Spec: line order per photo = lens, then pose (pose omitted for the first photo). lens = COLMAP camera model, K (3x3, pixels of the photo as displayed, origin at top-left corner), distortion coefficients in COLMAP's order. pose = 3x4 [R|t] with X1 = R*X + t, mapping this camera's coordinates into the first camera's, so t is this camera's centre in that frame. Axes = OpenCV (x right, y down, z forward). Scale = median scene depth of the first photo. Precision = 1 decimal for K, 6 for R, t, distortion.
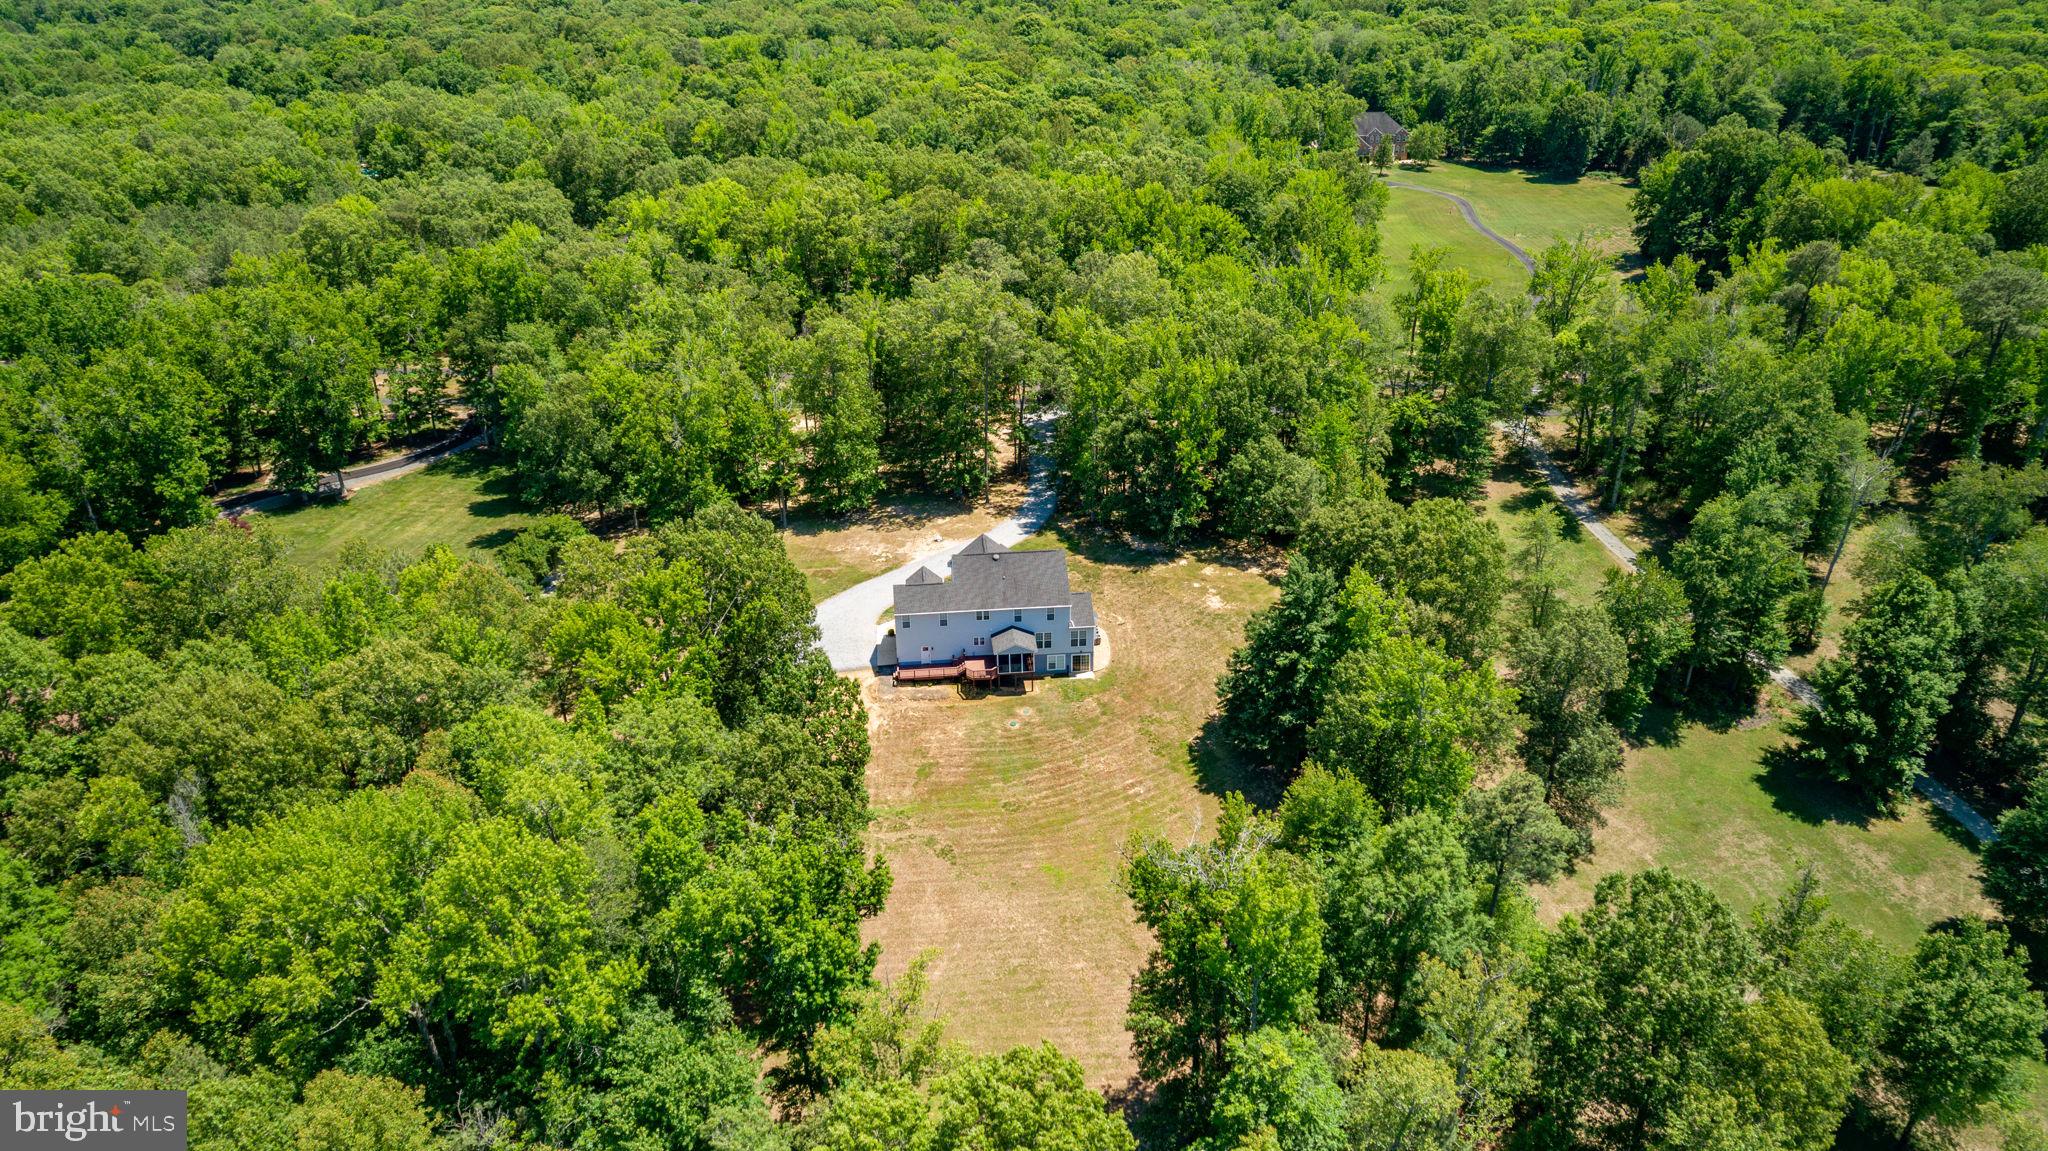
lens RADIAL K [[1381.0, 0, 1024.0], [0, 1381.0, 575.5], [0, 0, 1]] dist [-0.009071, 0.005059]
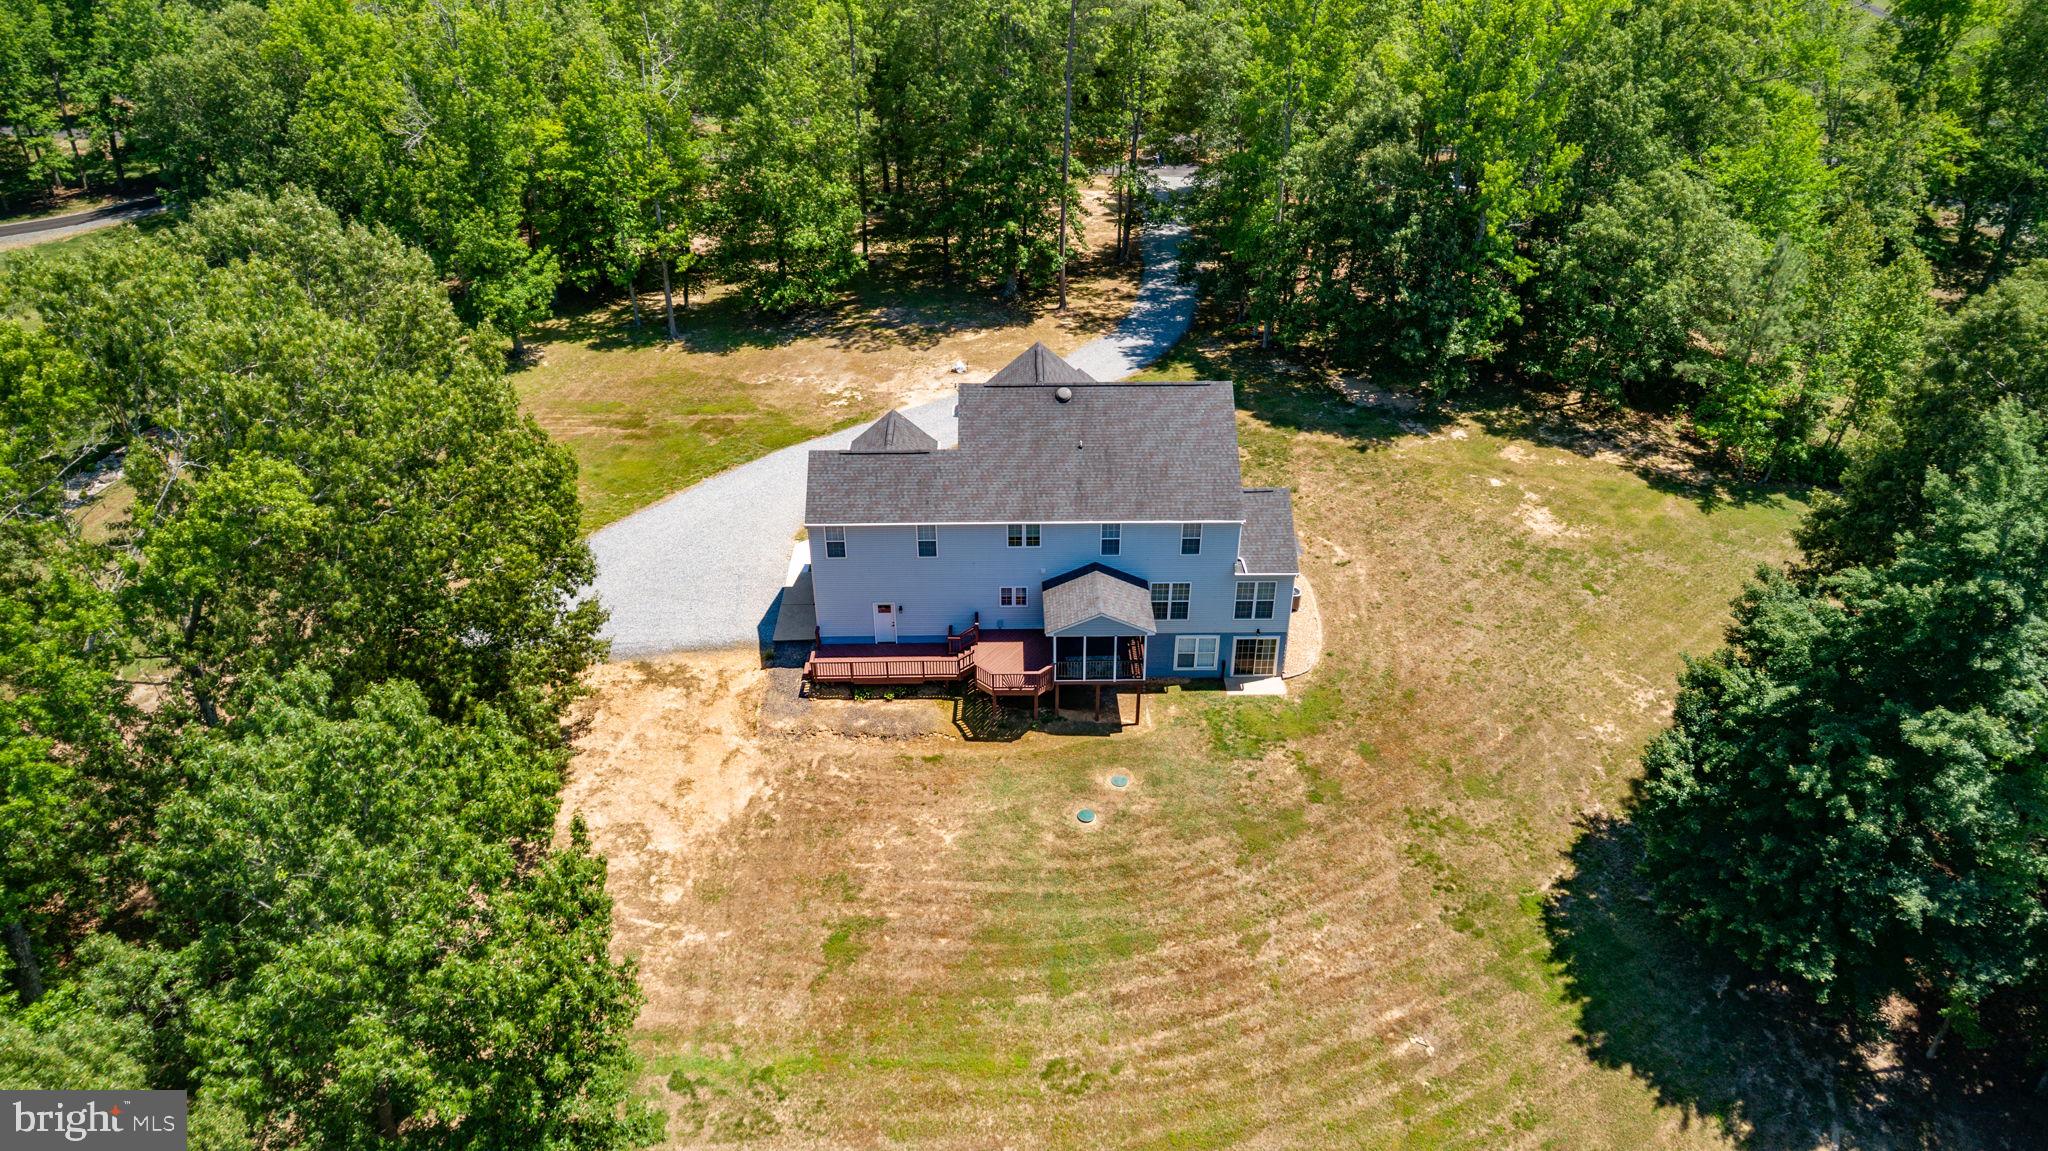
lens RADIAL K [[1381.0, 0, 1024.0], [0, 1381.0, 575.5], [0, 0, 1]] dist [-0.009071, 0.005059]
pose [[0.996851, 0.048337, -0.062866, -0.003207], [-0.042935, 0.995489, 0.084610, 0.005496], [0.066672, -0.081644, 0.994429, 0.512373]]
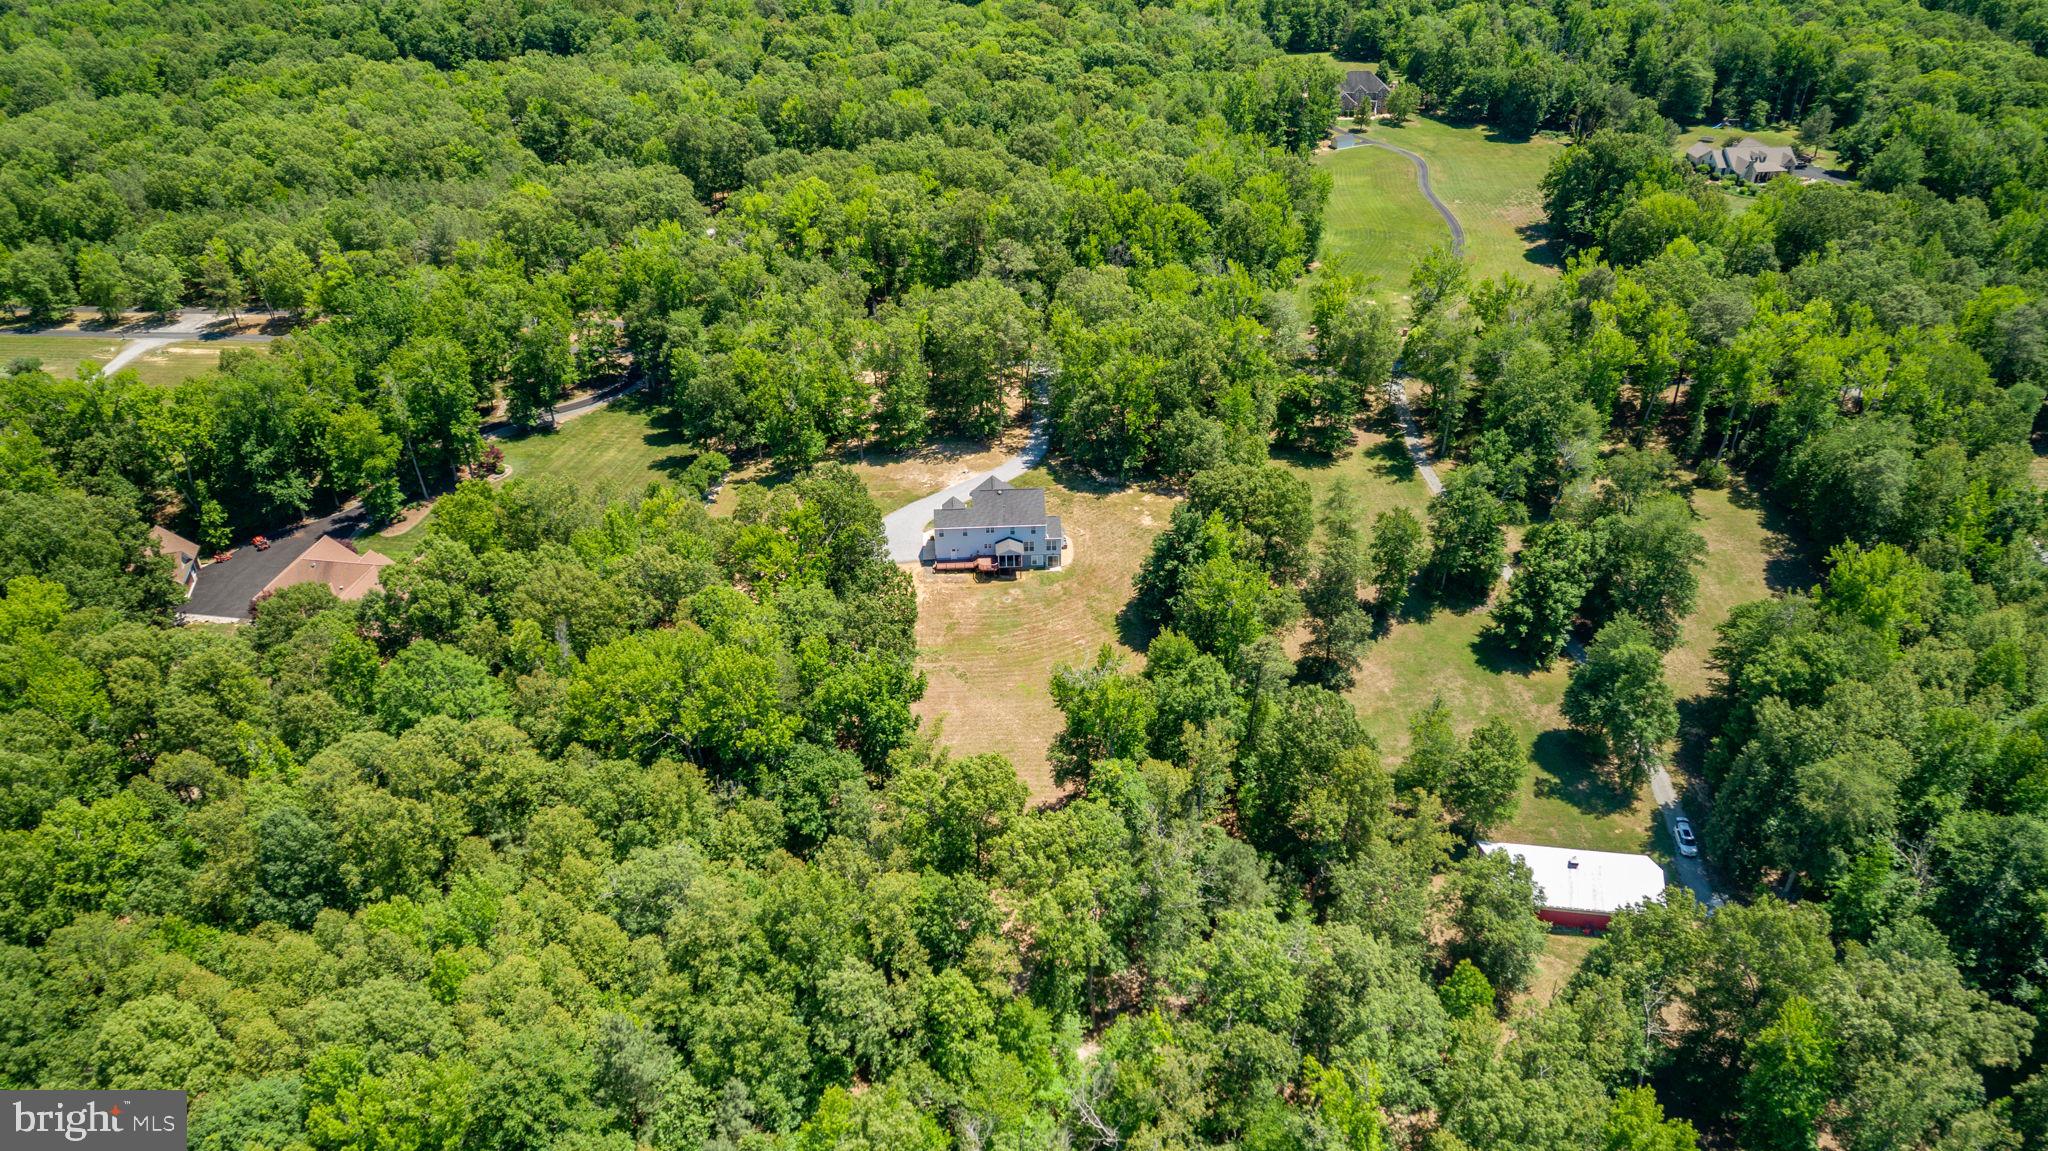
lens RADIAL K [[1381.0, 0, 1024.0], [0, 1381.0, 575.5], [0, 0, 1]] dist [-0.009071, 0.005059]
pose [[0.999116, 0.023871, -0.034616, 0.055336], [-0.020224, 0.994566, 0.102121, -0.069778], [0.036866, -0.101330, 0.994170, -0.489740]]
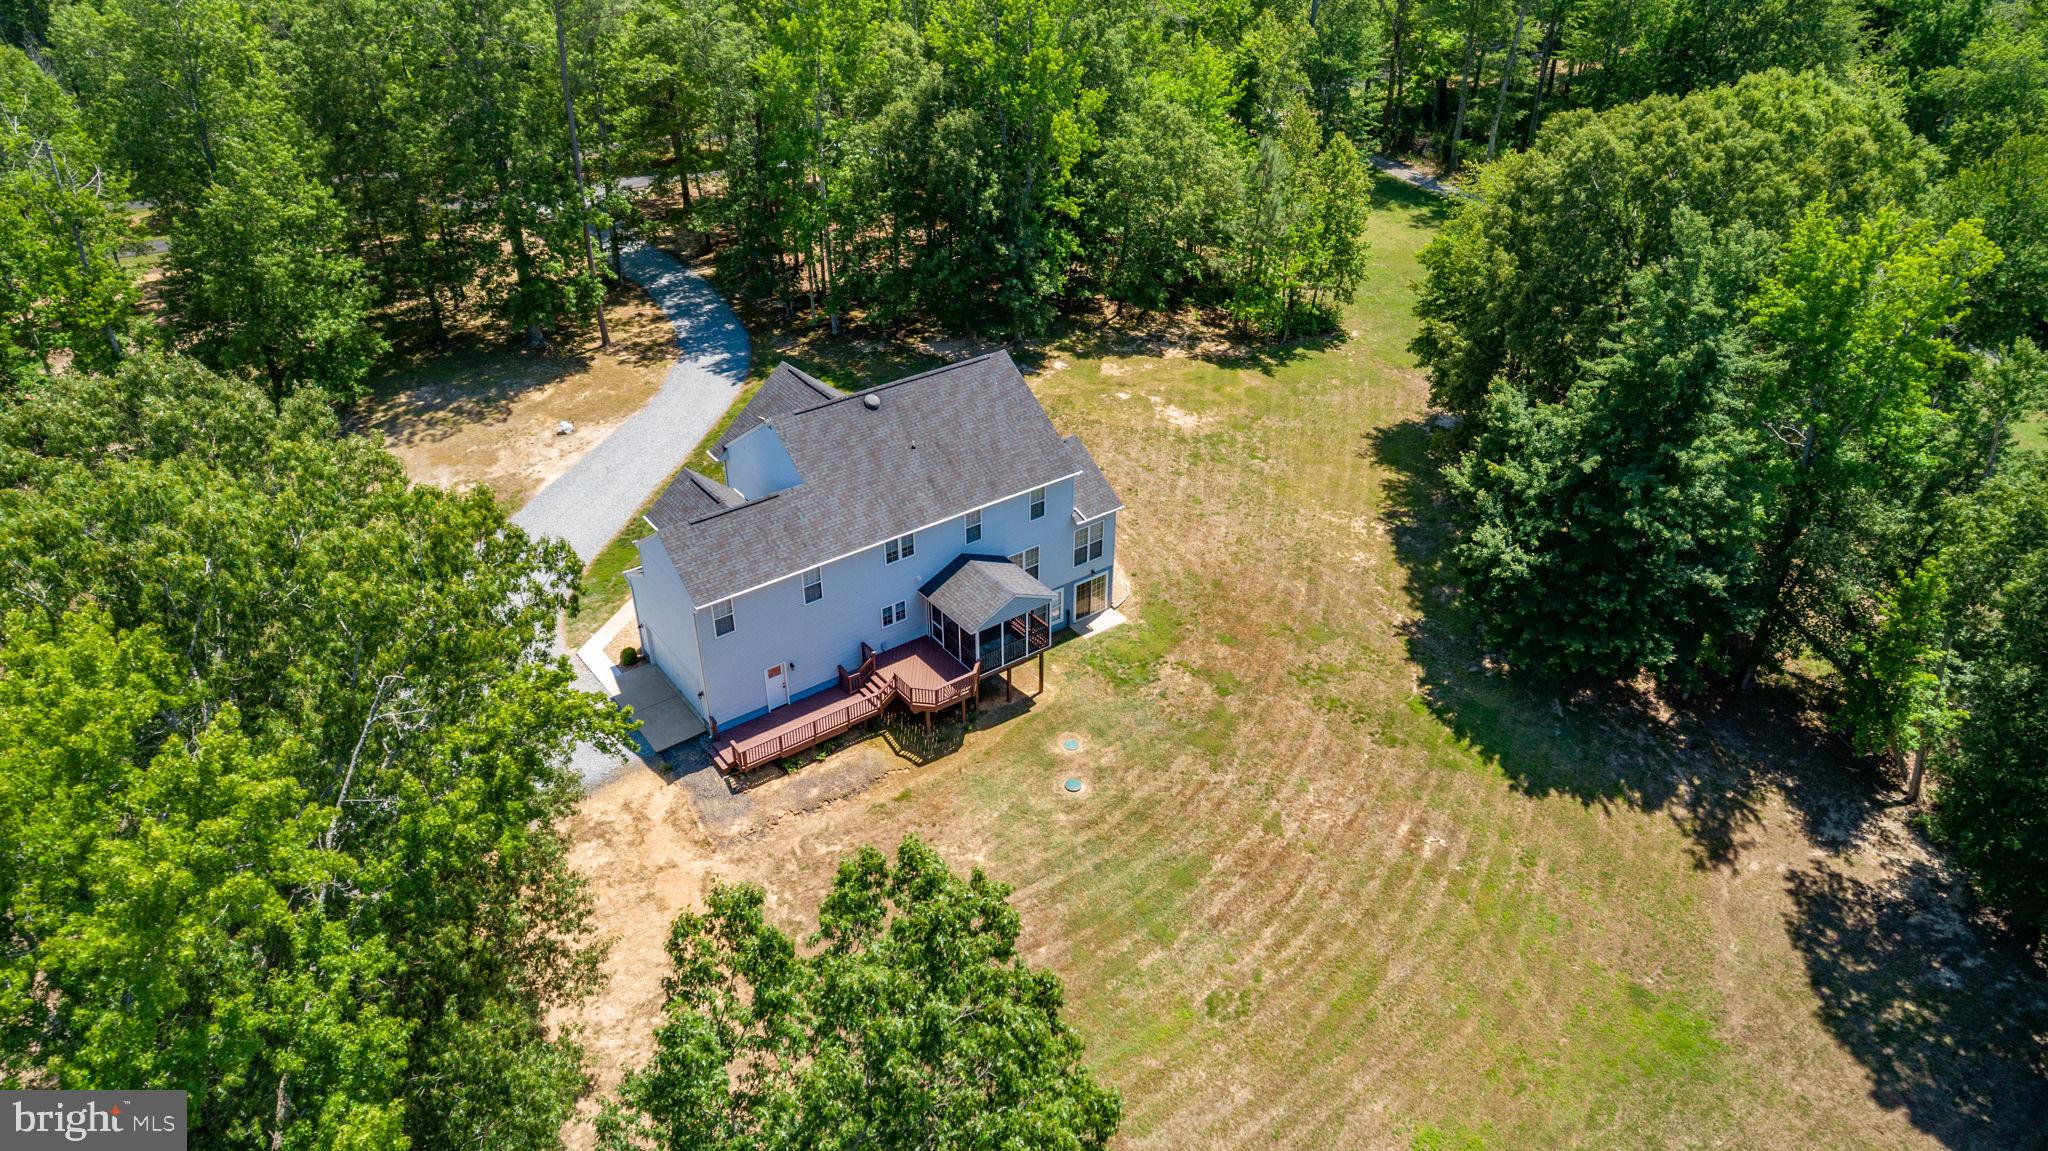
lens RADIAL K [[1381.0, 0, 1024.0], [0, 1381.0, 575.5], [0, 0, 1]] dist [-0.009071, 0.005059]
pose [[0.855885, -0.268135, 0.442226, -0.151606], [0.229333, 0.963203, 0.140167, -0.009192], [-0.463537, -0.018549, 0.885883, 0.545128]]
